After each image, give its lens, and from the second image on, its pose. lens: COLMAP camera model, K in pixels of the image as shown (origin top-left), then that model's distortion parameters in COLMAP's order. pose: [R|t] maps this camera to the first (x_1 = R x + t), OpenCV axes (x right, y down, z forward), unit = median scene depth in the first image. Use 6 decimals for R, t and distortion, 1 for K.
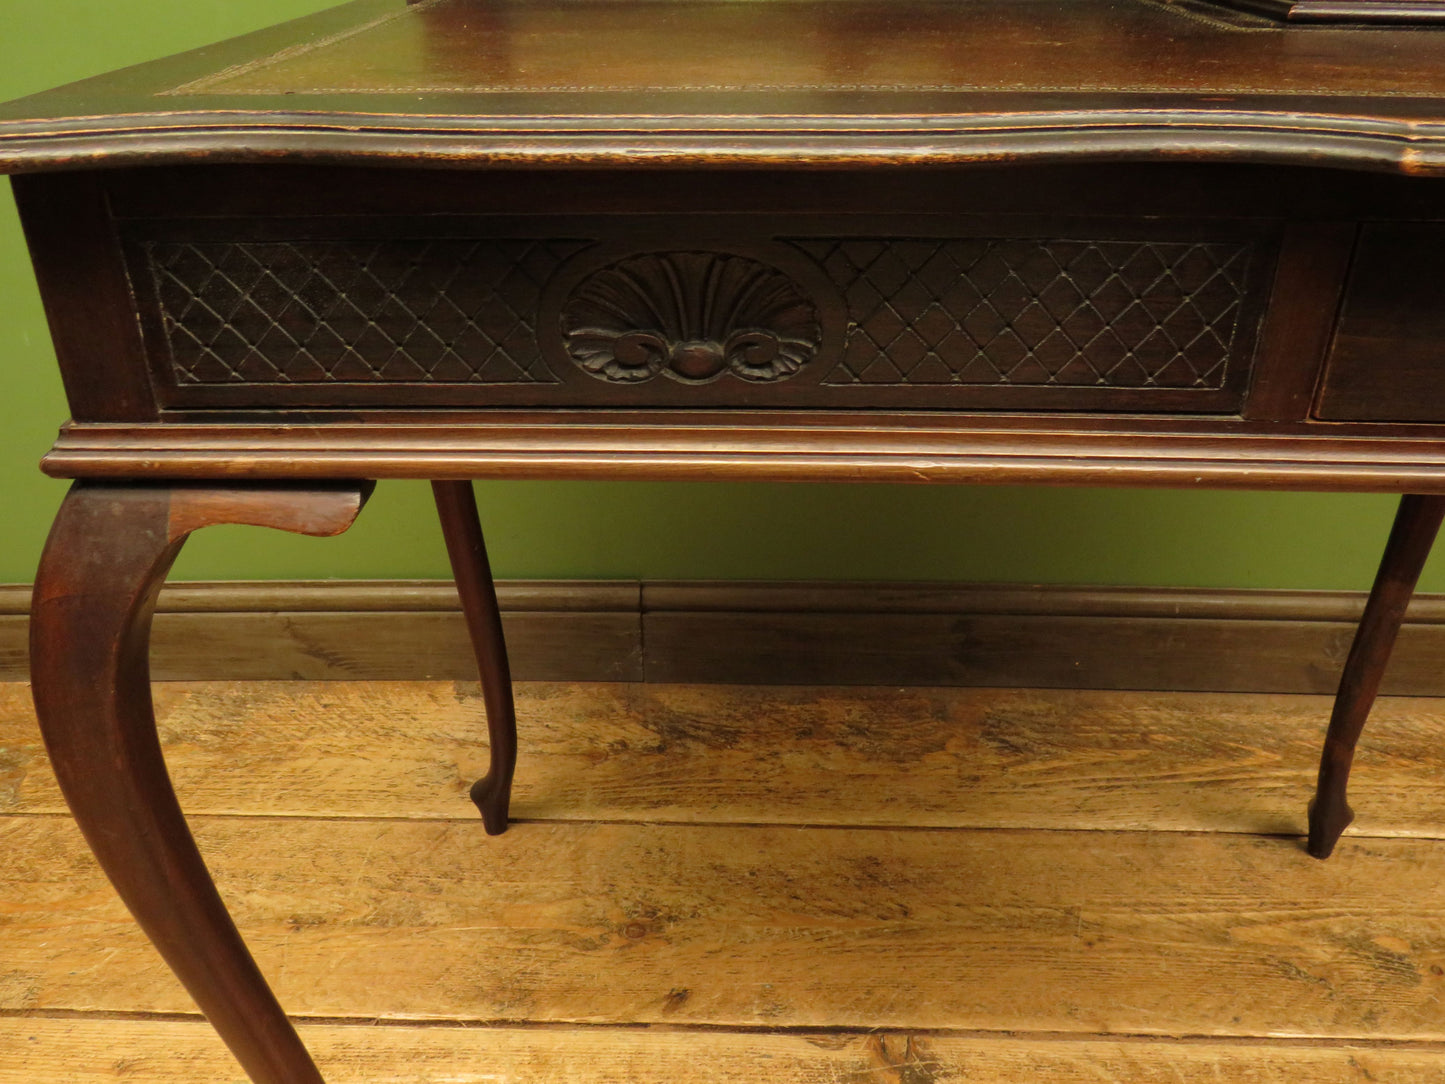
lens RADIAL K [[1185.6, 0, 722.4], [0, 1185.6, 547.5], [0, 0, 1]] dist [-0.014385, -0.012404]
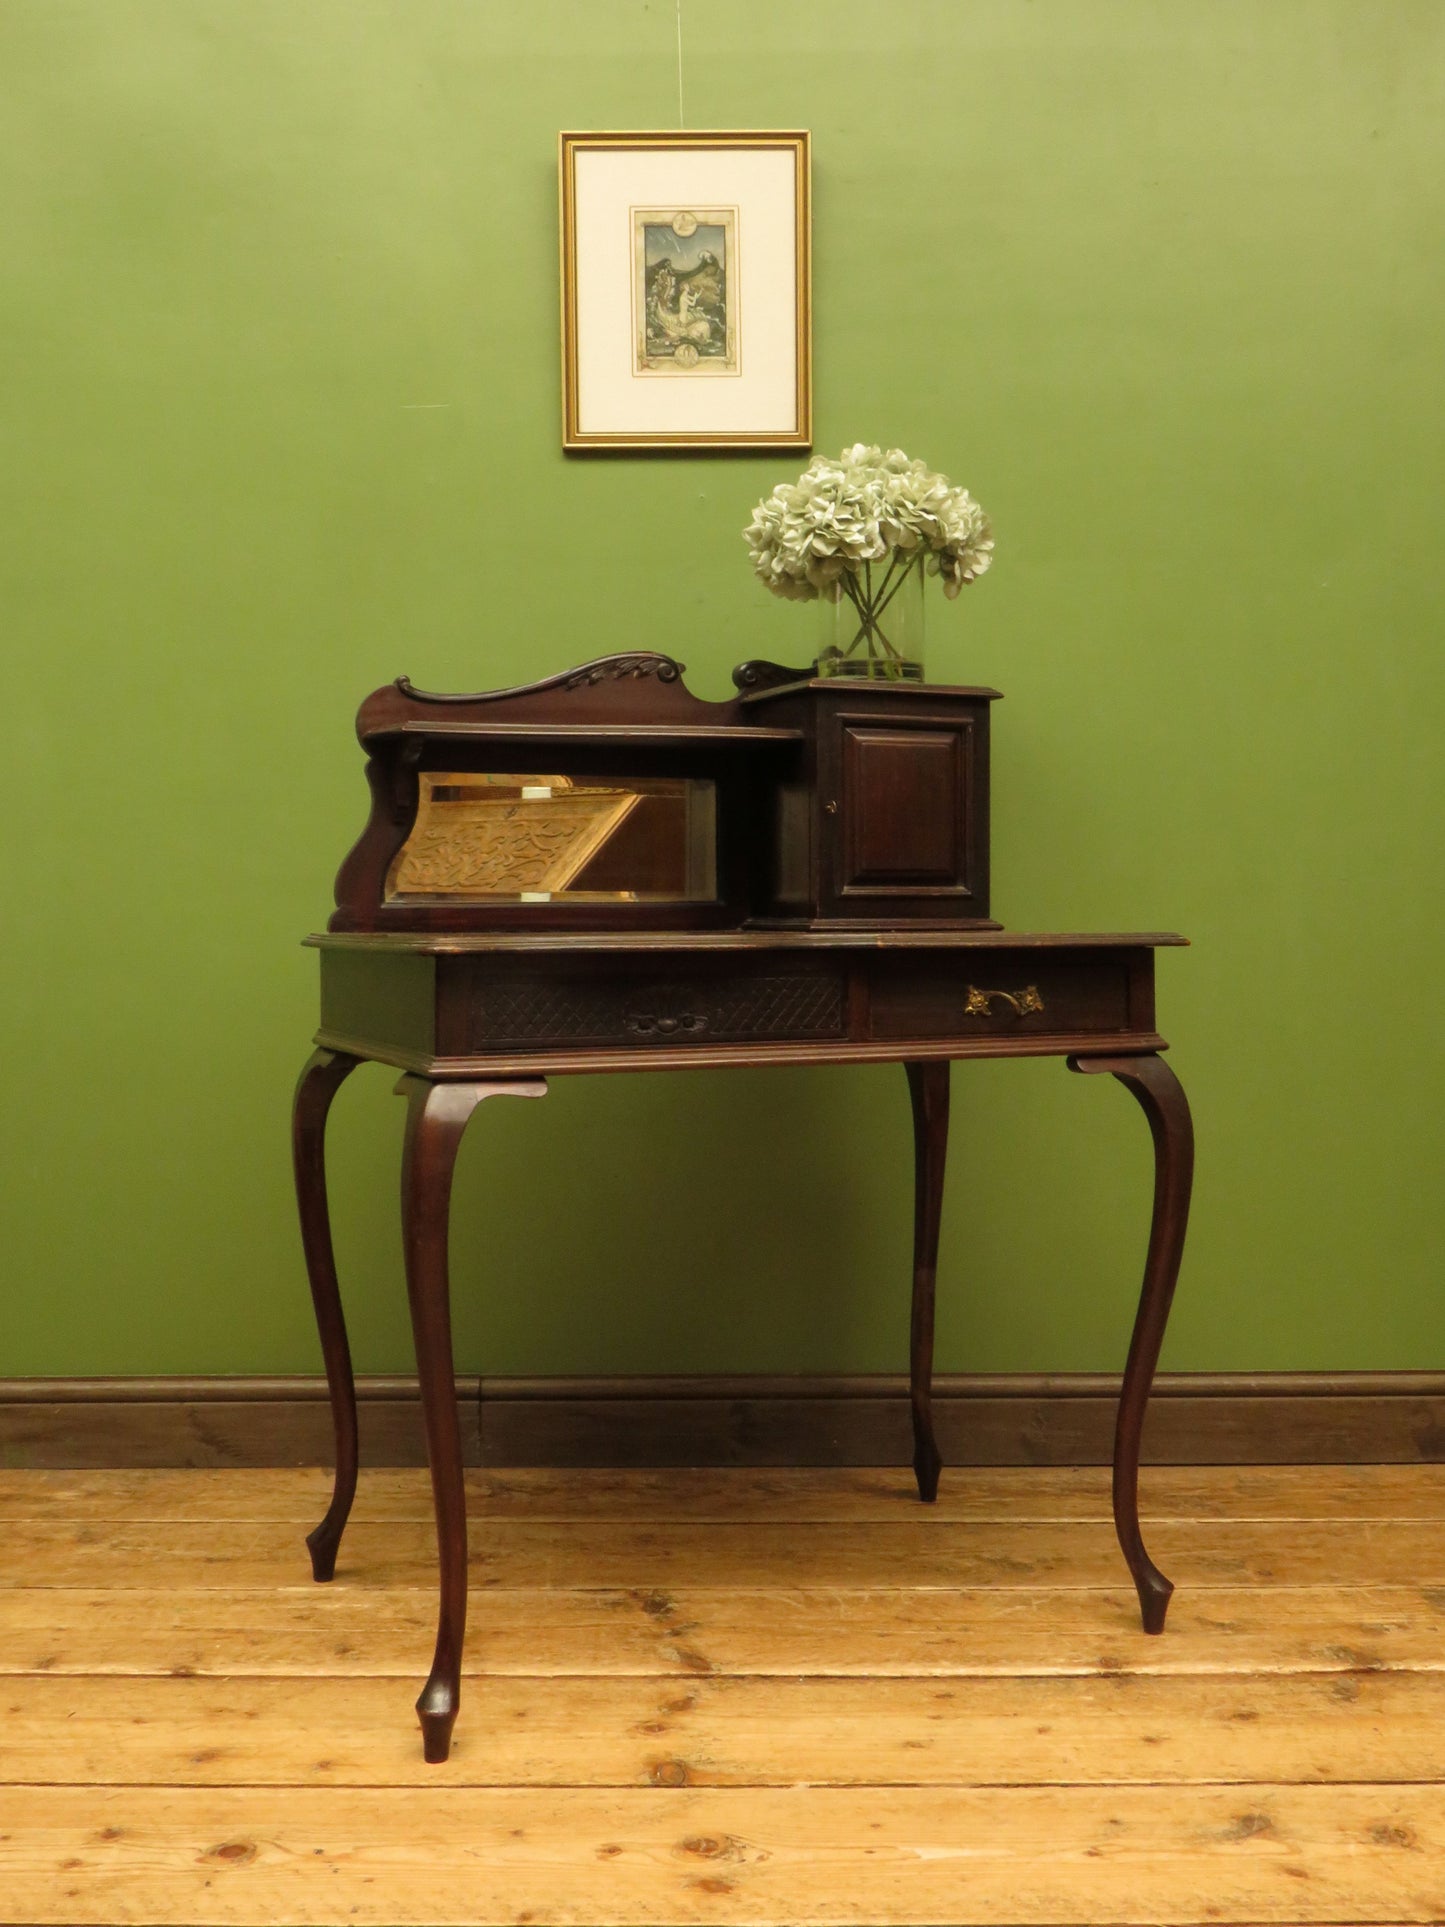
lens RADIAL K [[1845.0, 0, 717.3], [0, 1845.0, 982.7], [0, 0, 1]] dist [-0.055541, -0.021013]
pose [[0.999205, -0.001219, 0.039849, 0.120659], [0.019307, 0.889309, -0.456900, 0.638608], [-0.034881, 0.457306, 0.888625, -1.063884]]
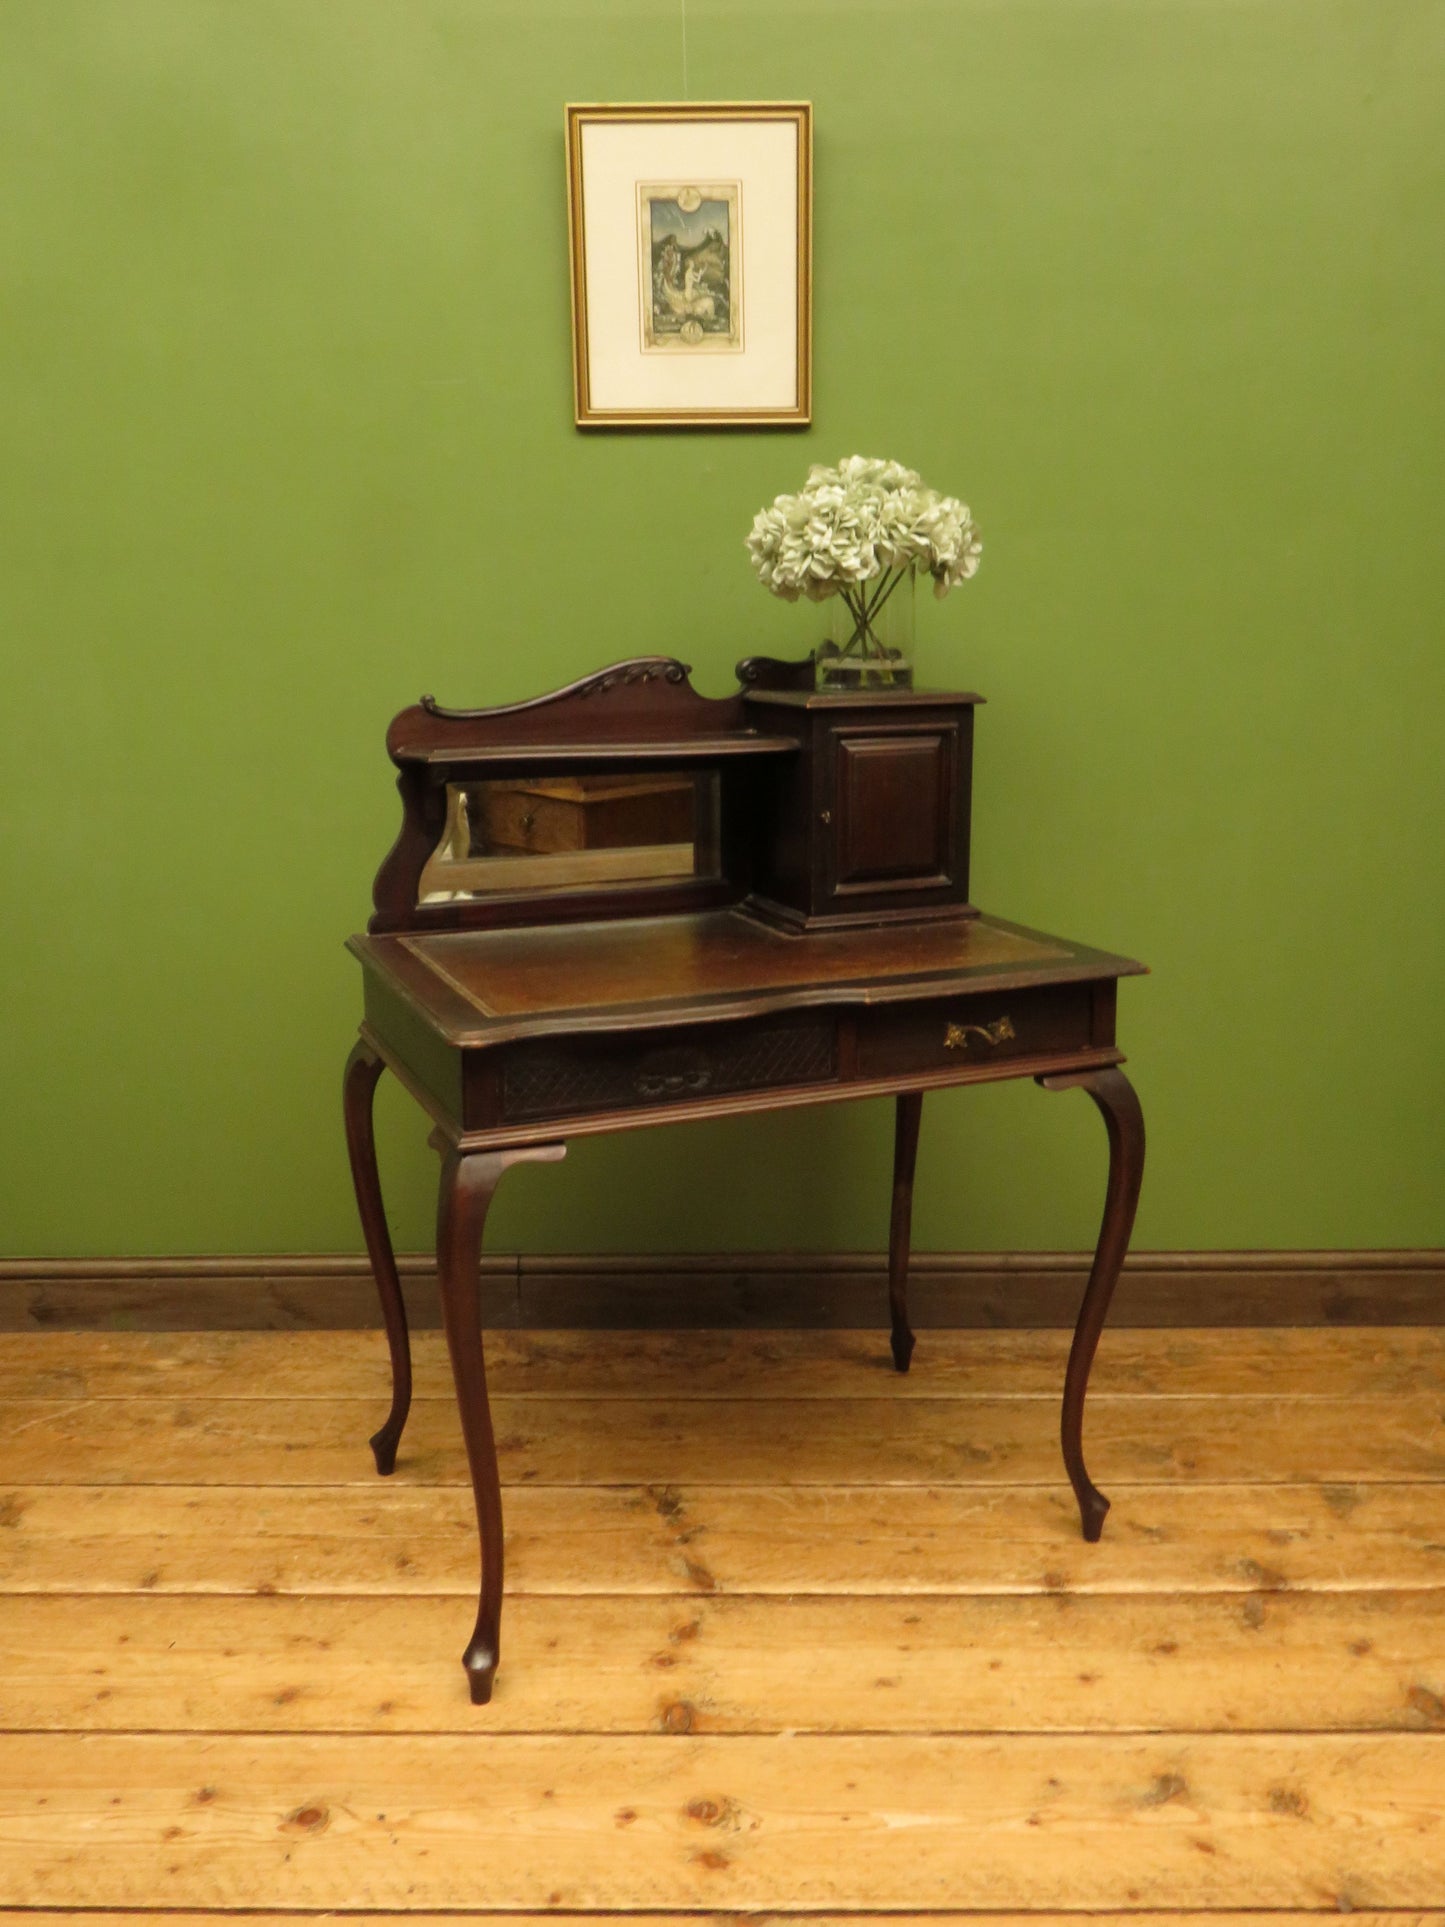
lens RADIAL K [[1568.2, 0, 724.1], [0, 1568.2, 965.7], [0, 0, 1]] dist [-0.059980, 0.006944]
pose [[0.999366, -0.008209, 0.034641, 0.138479], [0.017762, 0.958263, -0.285335, 0.280386], [-0.030852, 0.285769, 0.957802, -1.082396]]
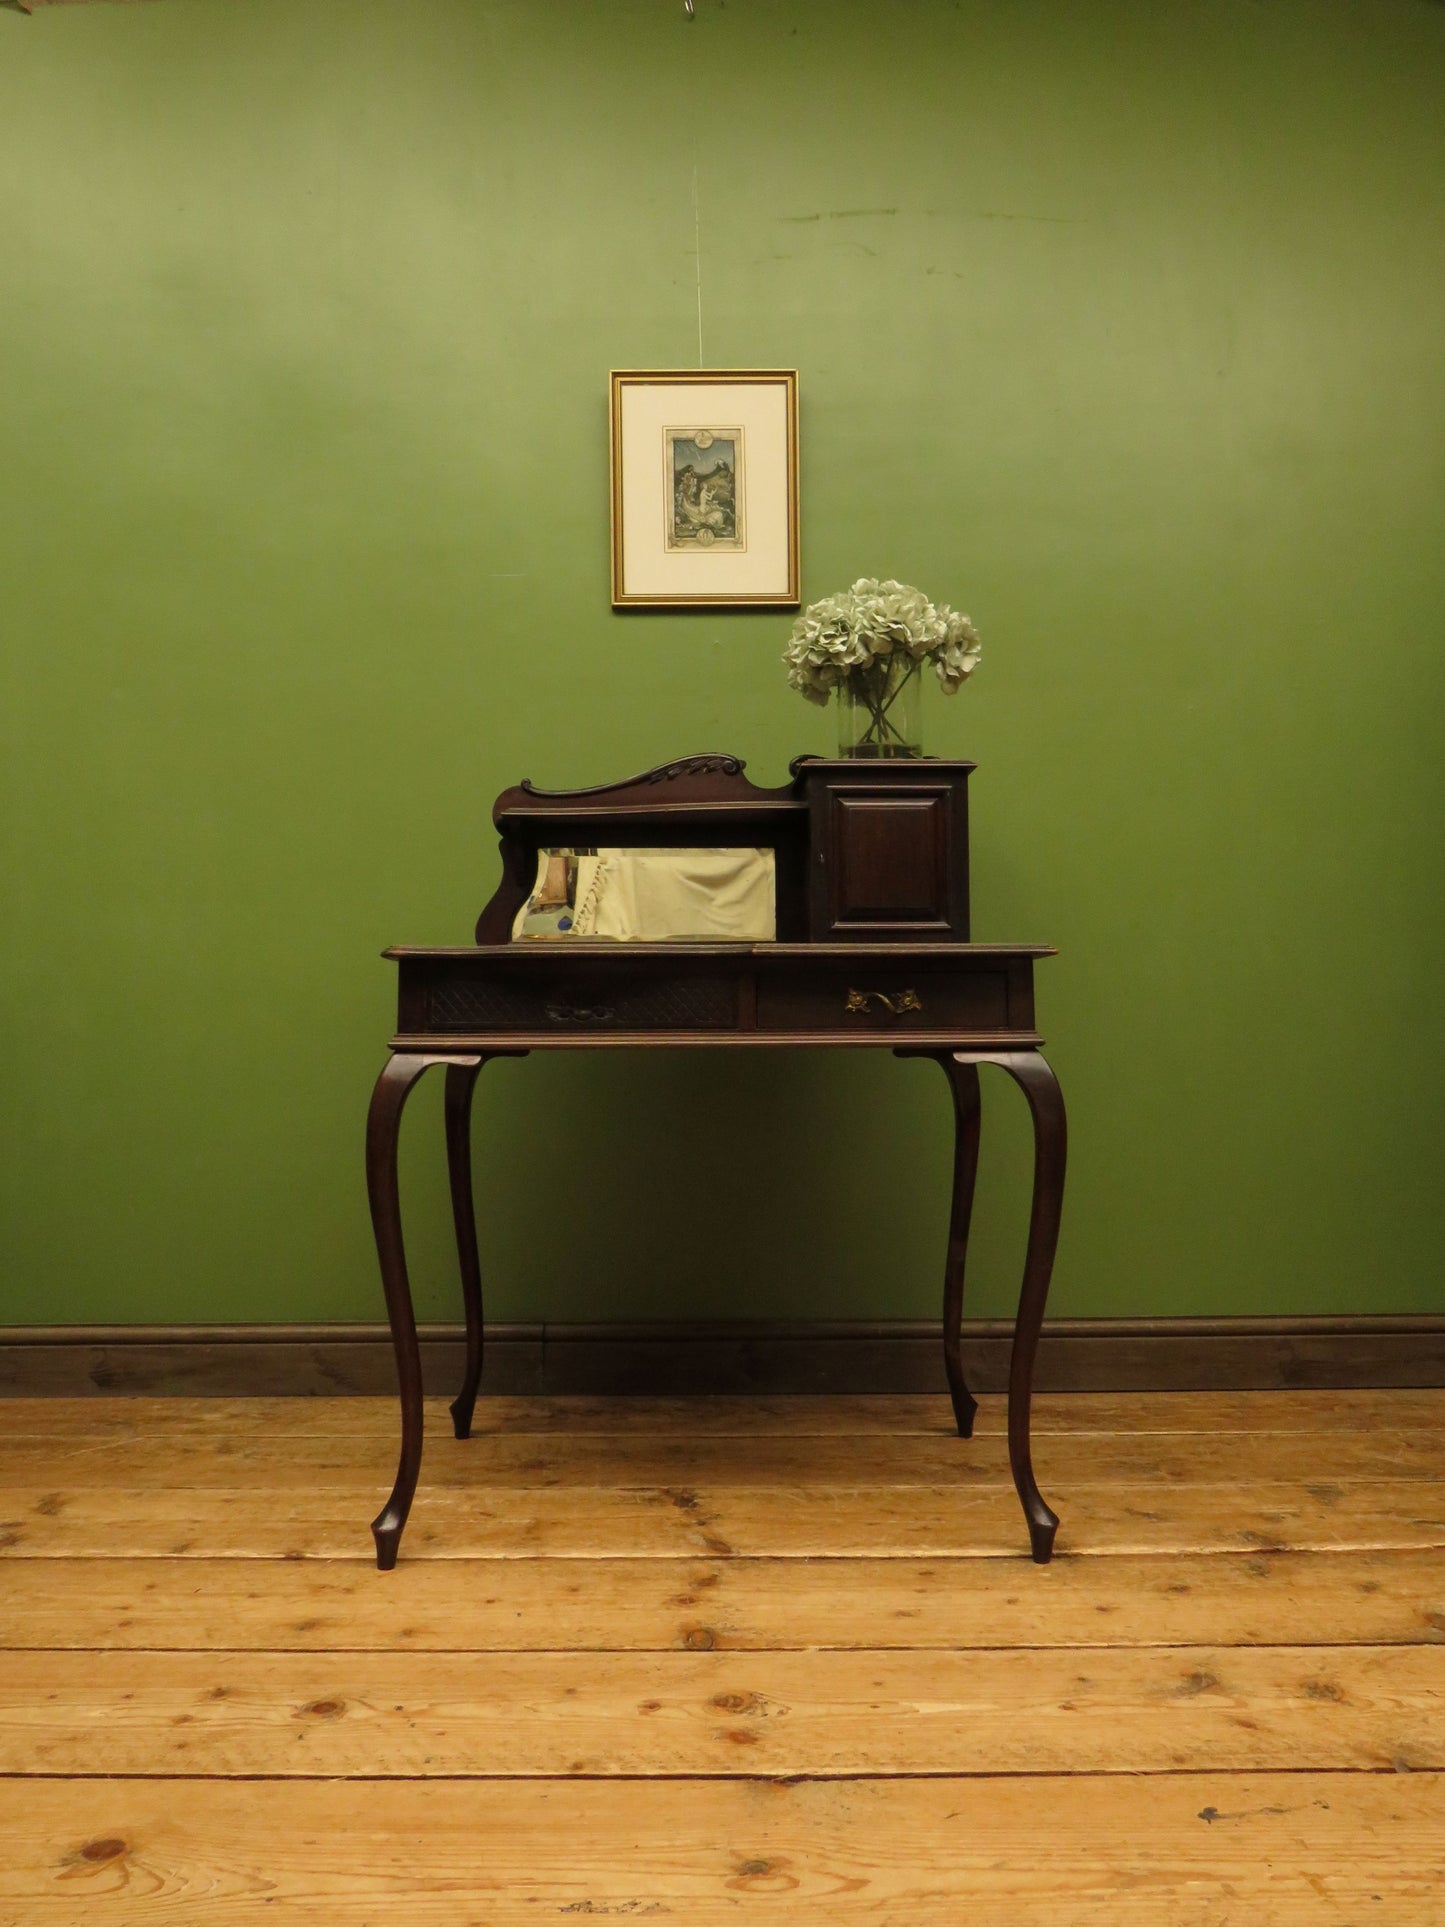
lens RADIAL K [[1308.6, 0, 717.5], [0, 1308.6, 968.2], [0, 0, 1]] dist [-0.052332, 0.007578]
pose [[0.999152, 0.000002, 0.041174, 0.106752], [0.021700, 0.849825, -0.526619, 0.637605], [-0.034991, 0.527066, 0.849104, -0.852928]]
